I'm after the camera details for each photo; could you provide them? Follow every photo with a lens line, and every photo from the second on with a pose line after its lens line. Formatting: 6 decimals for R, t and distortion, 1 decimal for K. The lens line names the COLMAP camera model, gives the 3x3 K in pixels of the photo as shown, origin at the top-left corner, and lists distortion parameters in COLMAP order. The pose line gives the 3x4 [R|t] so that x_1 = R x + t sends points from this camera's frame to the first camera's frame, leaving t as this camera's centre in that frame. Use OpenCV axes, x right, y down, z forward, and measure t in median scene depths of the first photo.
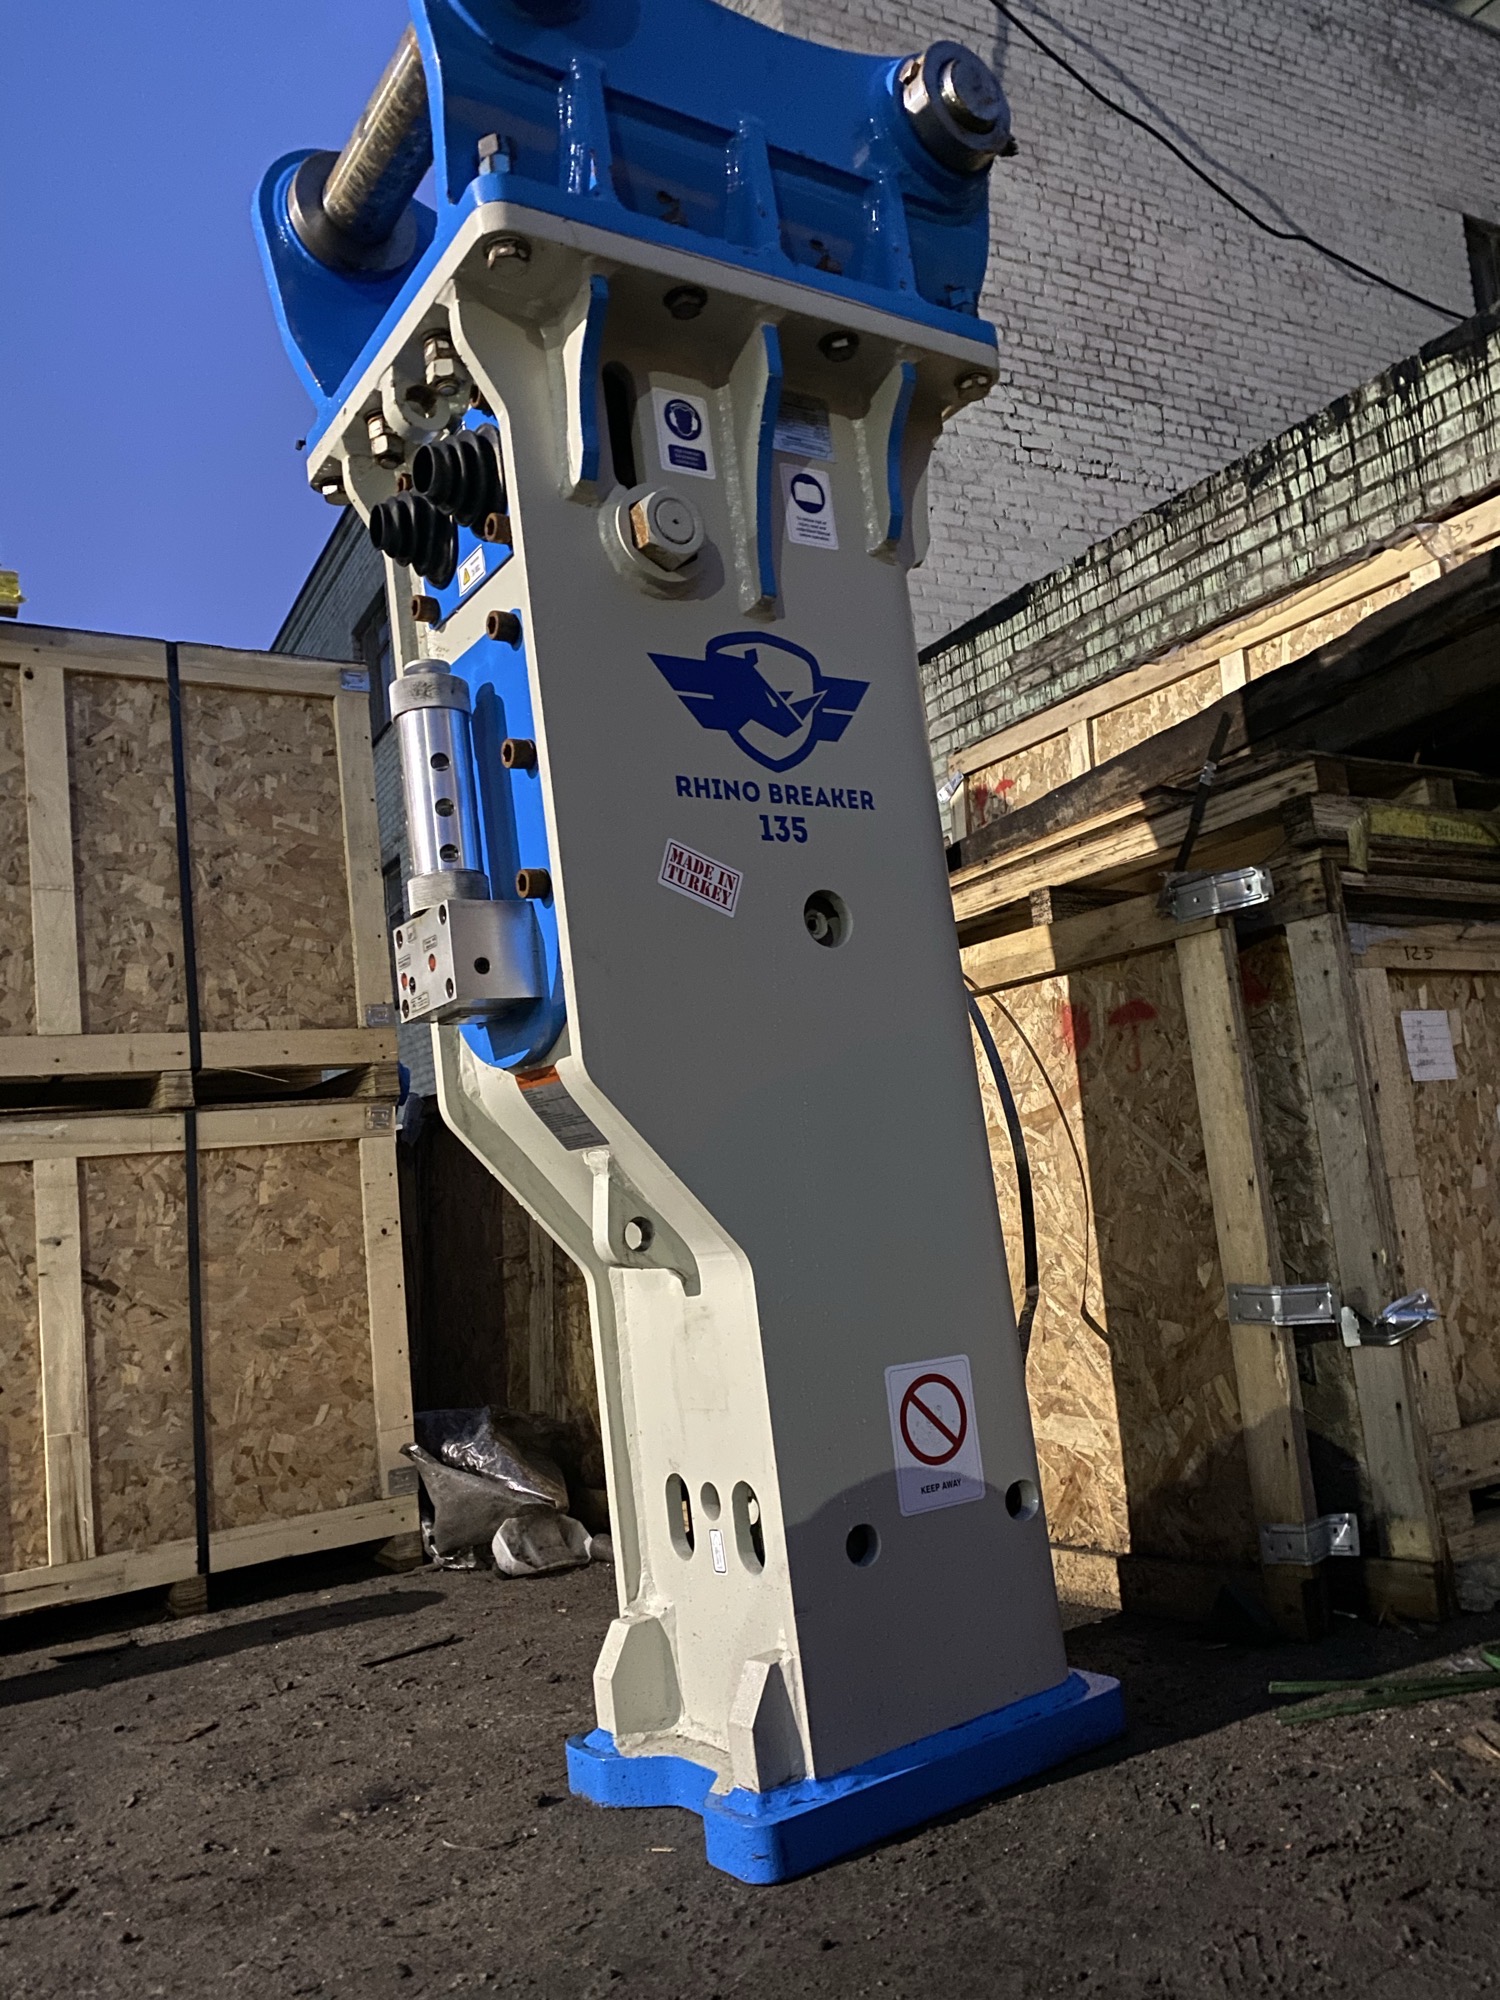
lens RADIAL K [[1509.0, 0, 739.9], [0, 1509.0, 1007.1], [0, 0, 1]] dist [0.049538, -0.005508]
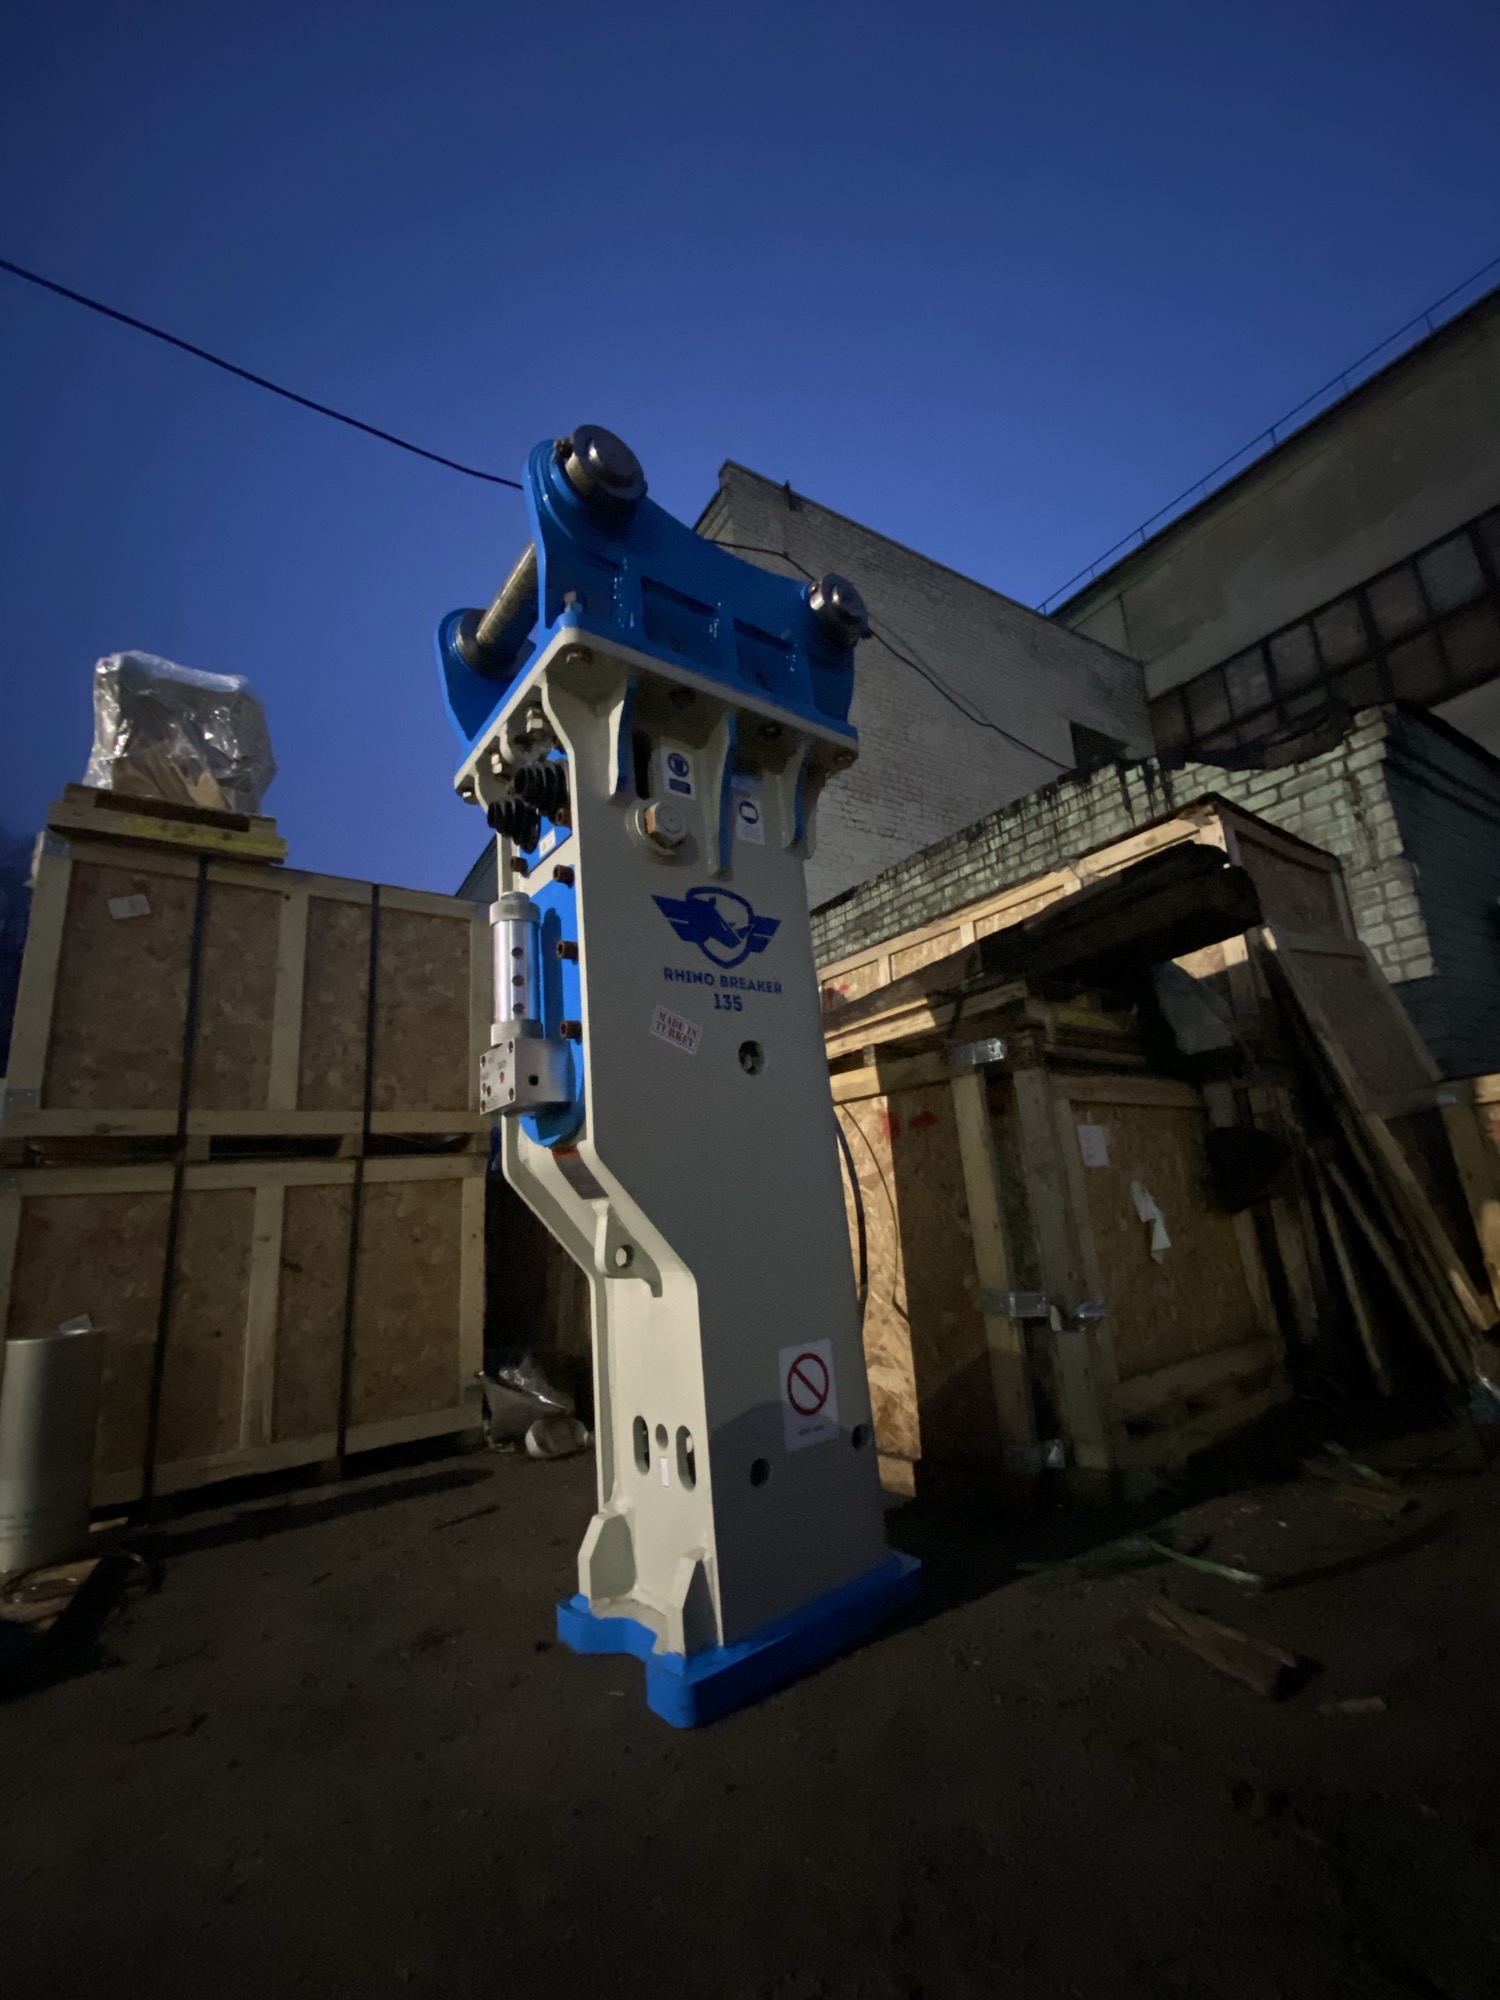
lens RADIAL K [[802.9, 0, 750.6], [0, 802.9, 996.1], [0, 0, 1]] dist [0.017393, -0.000813]
pose [[0.996798, 0.044363, 0.066523, -0.003744], [-0.035186, 0.990453, -0.133288, -0.008196], [-0.071801, 0.130520, 0.988842, 0.110196]]
